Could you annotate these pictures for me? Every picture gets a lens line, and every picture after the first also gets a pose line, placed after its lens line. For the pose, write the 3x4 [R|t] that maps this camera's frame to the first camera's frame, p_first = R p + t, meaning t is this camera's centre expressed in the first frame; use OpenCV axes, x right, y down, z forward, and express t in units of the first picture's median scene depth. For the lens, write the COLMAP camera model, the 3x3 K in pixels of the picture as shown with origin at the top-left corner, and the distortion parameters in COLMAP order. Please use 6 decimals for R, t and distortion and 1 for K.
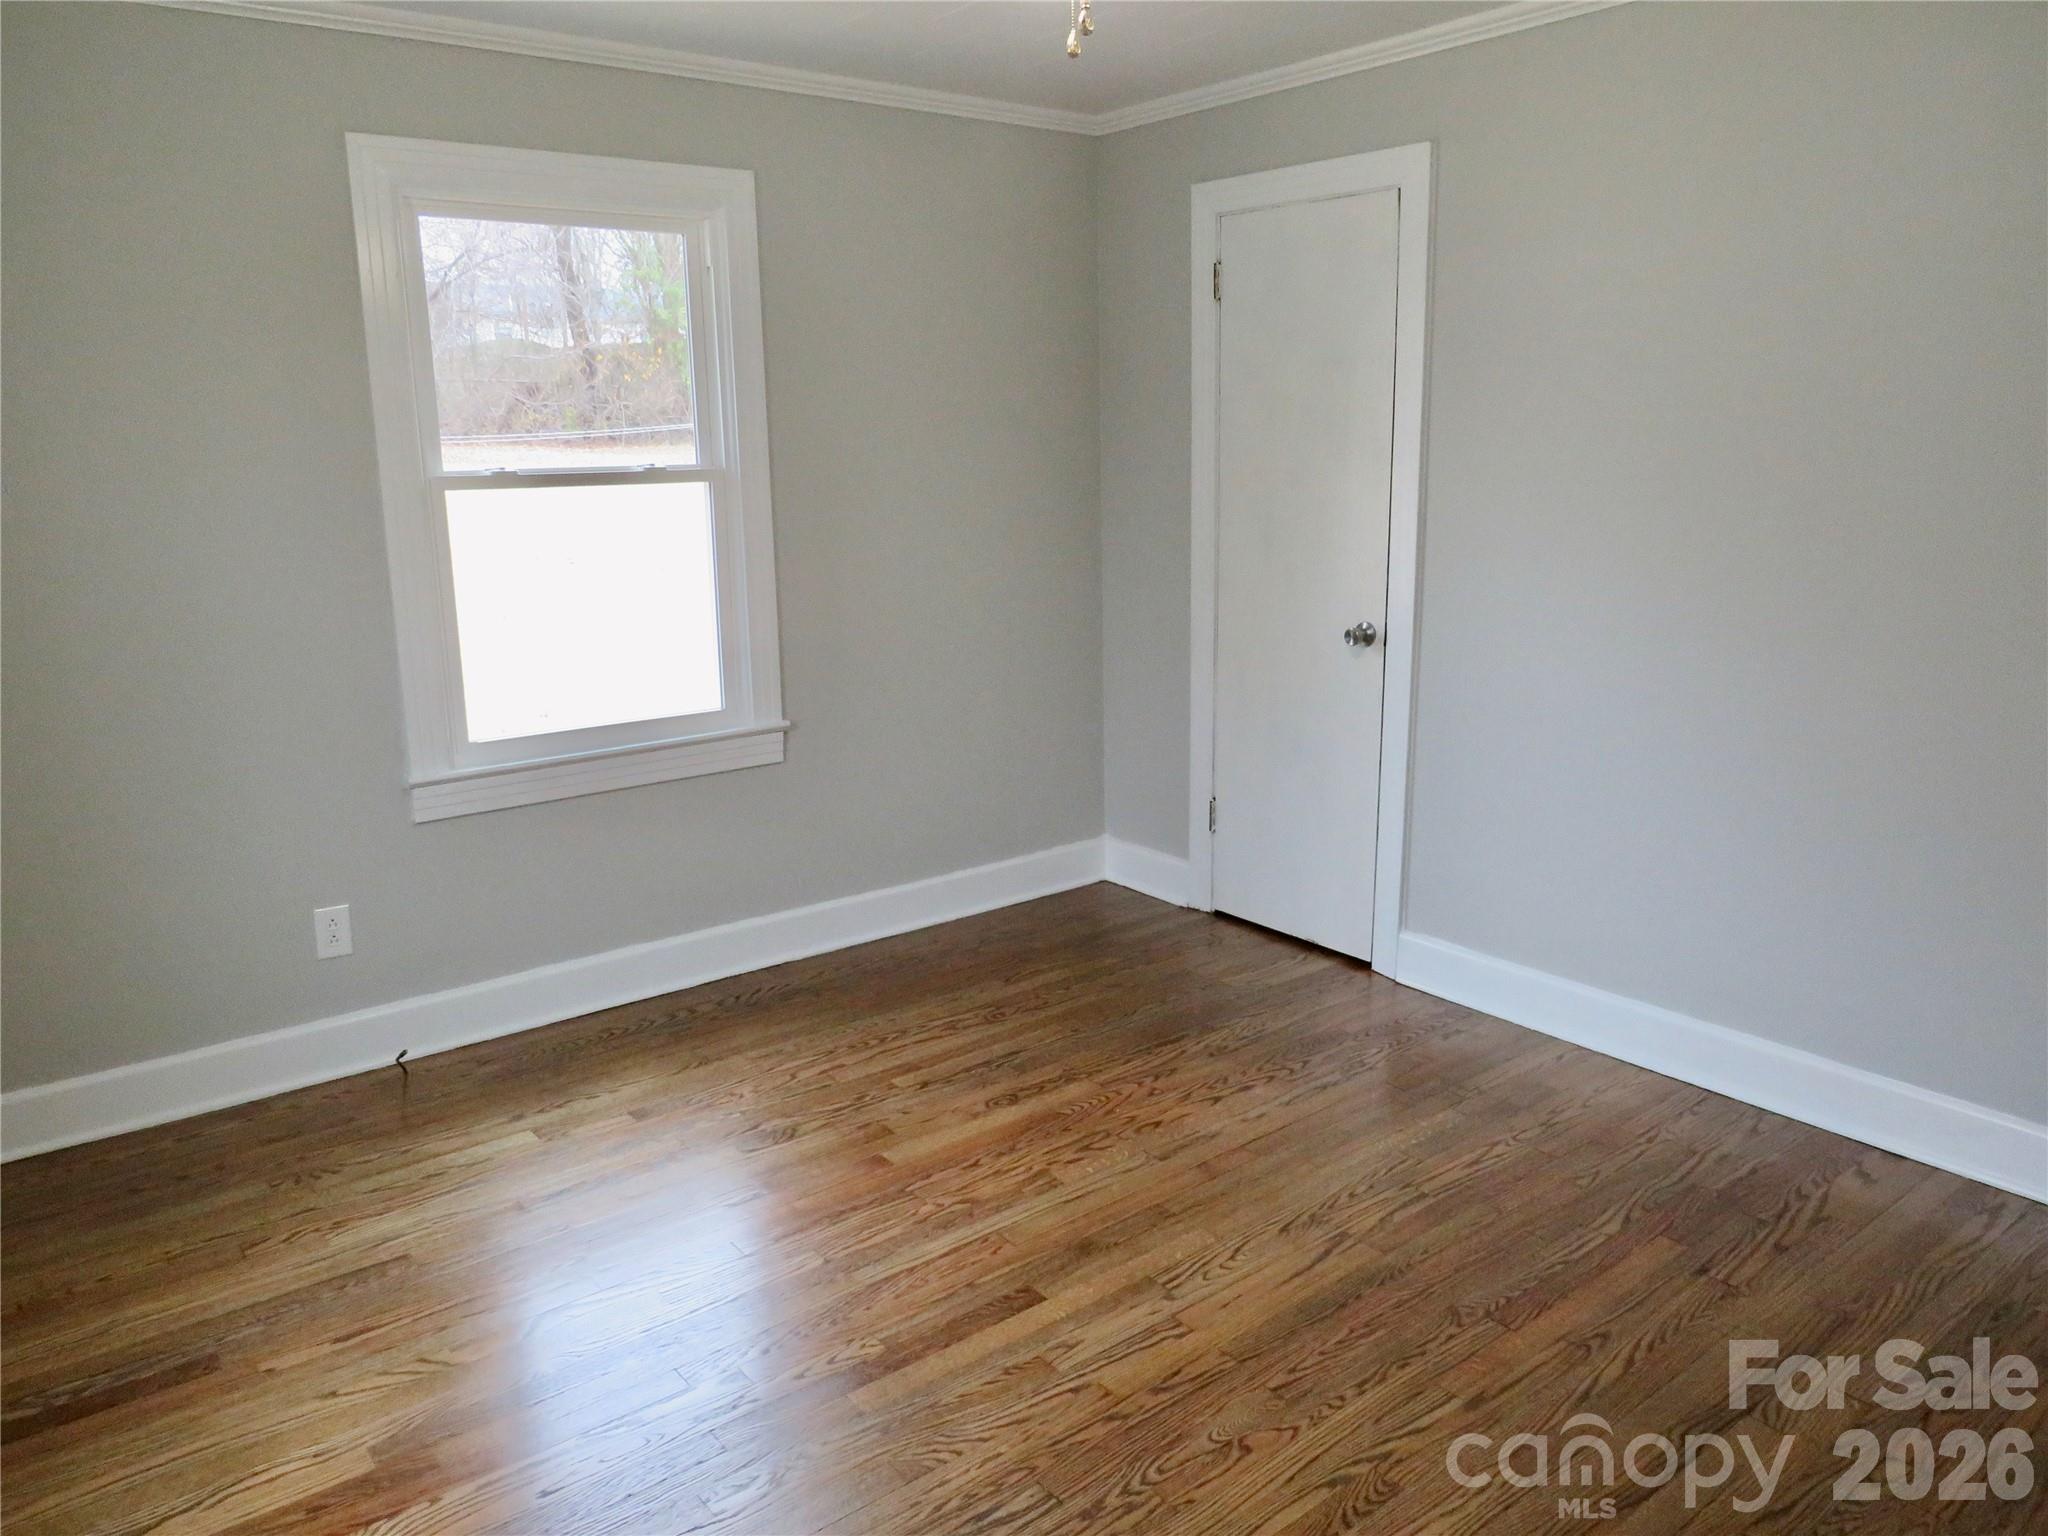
lens RADIAL K [[1456.9, 0, 940.0], [0, 1456.9, 765.2], [0, 0, 1]] dist [-0.032083, -0.000836]
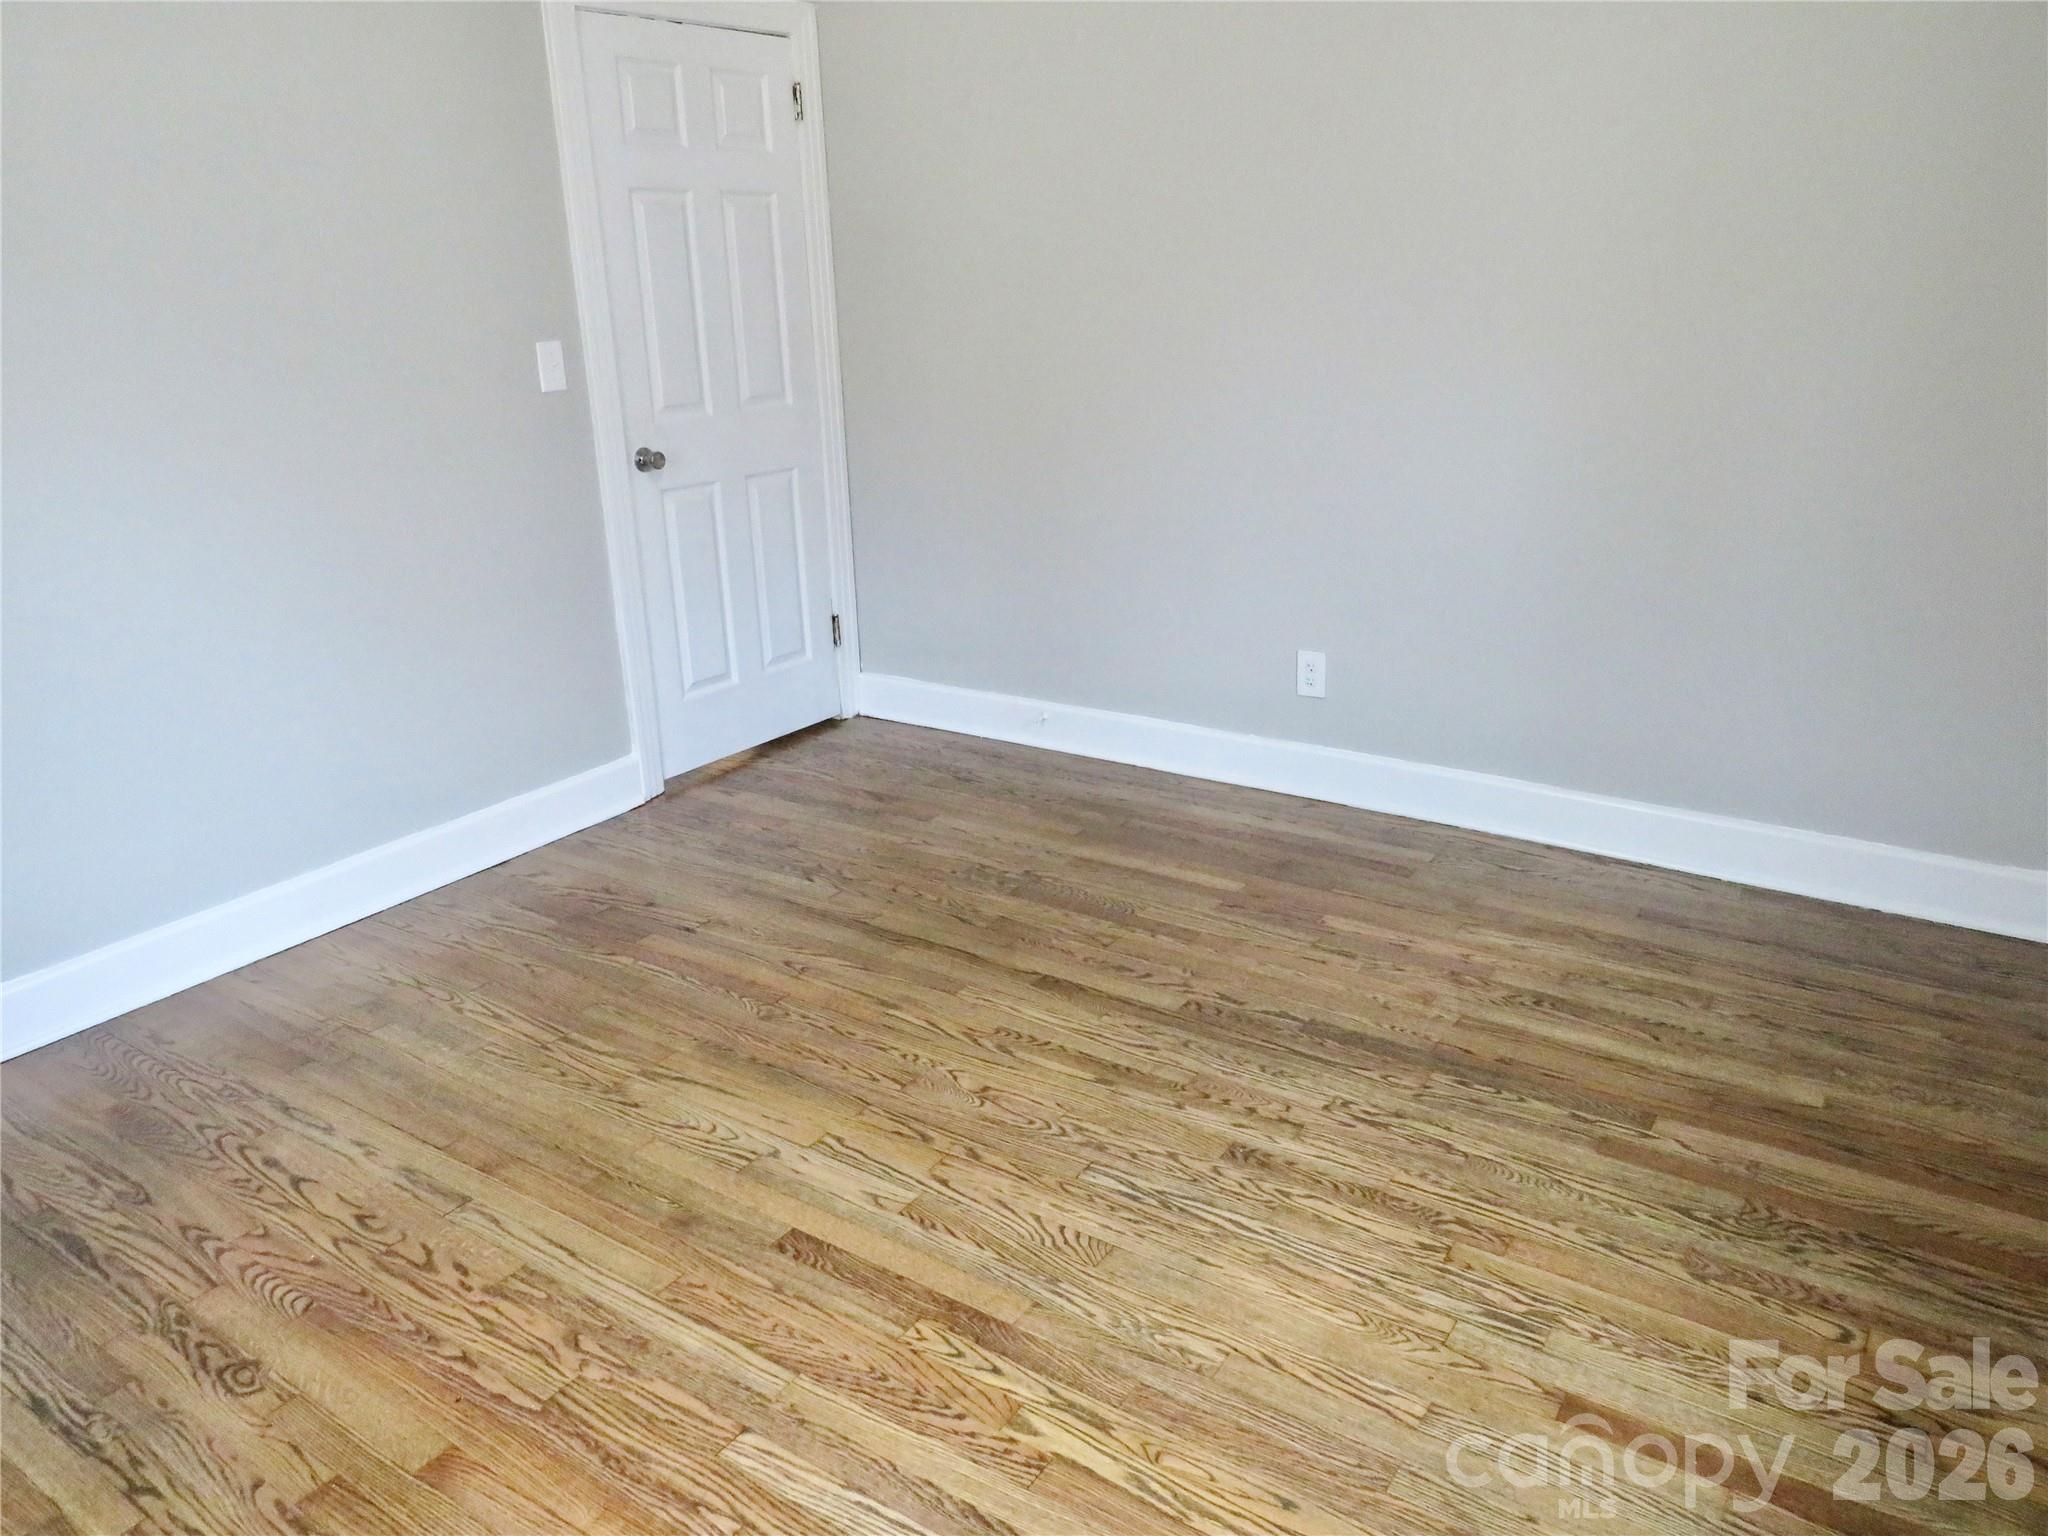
lens RADIAL K [[1461.8, 0, 1063.7], [0, 1461.8, 748.7], [0, 0, 1]] dist [0.006475, 0.002809]
pose [[-0.343346, -0.271454, 0.899125, -0.635589], [0.243267, 0.898949, 0.364296, -0.166877], [-0.907157, 0.343807, -0.242615, 0.855092]]
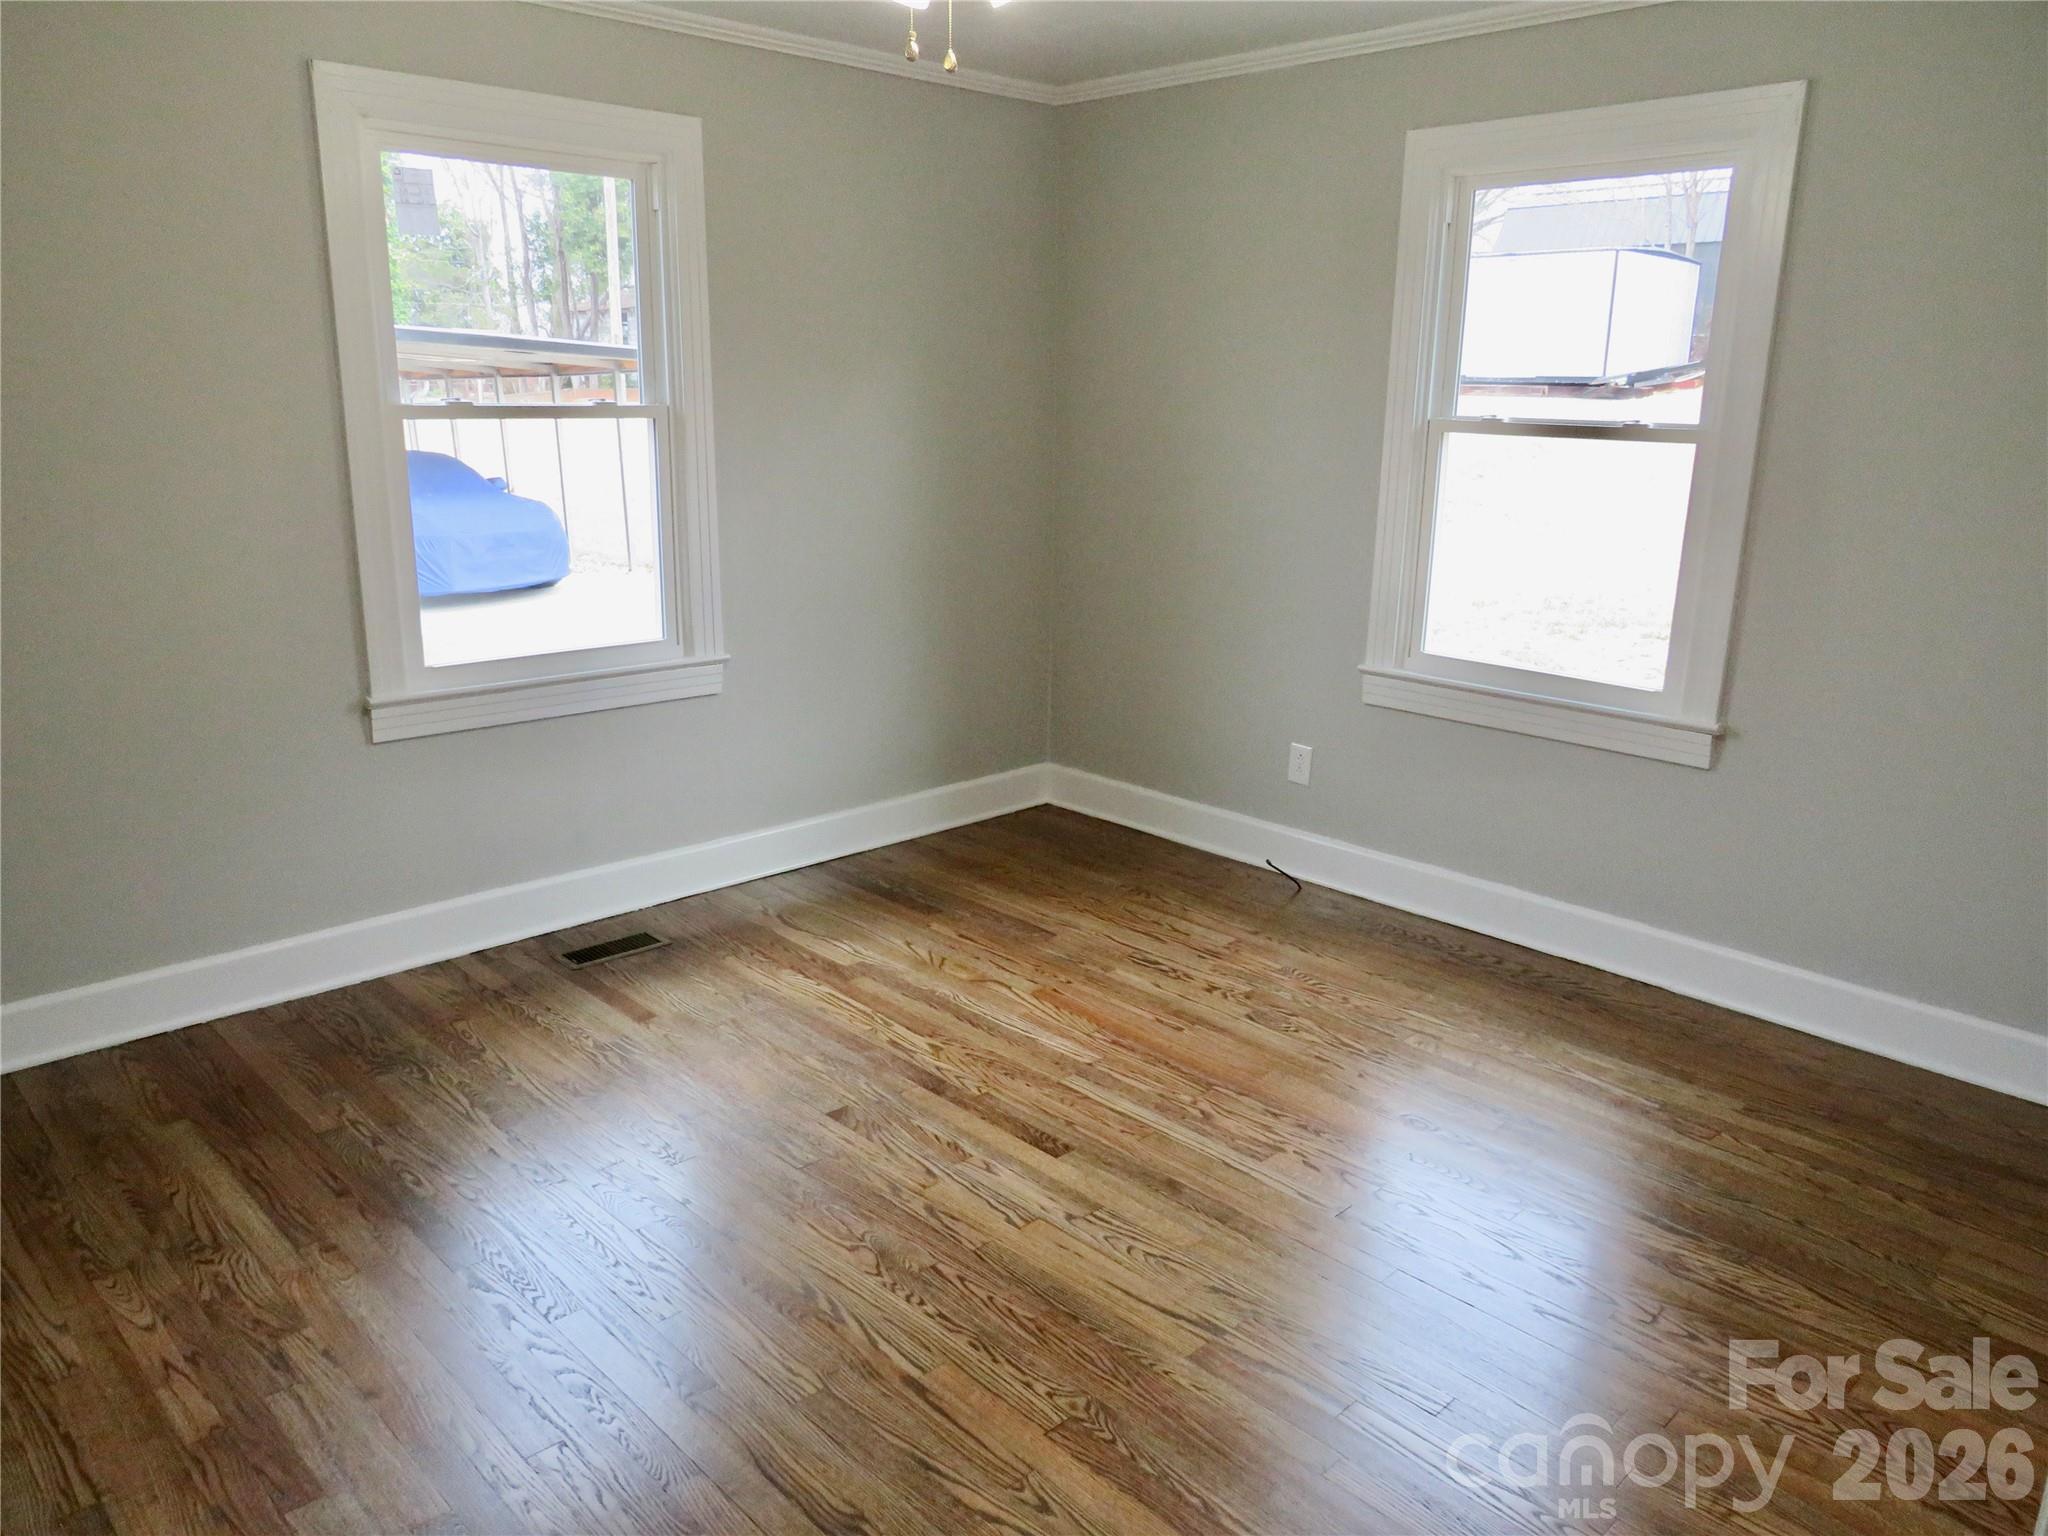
lens RADIAL K [[1461.8, 0, 1063.7], [0, 1461.8, 748.7], [0, 0, 1]] dist [0.006475, 0.002809]
pose [[0.148840, 0.262815, -0.953297, 0.950216], [-0.242748, 0.944247, 0.222419, -0.164289], [0.958603, 0.198306, 0.204339, 0.628951]]
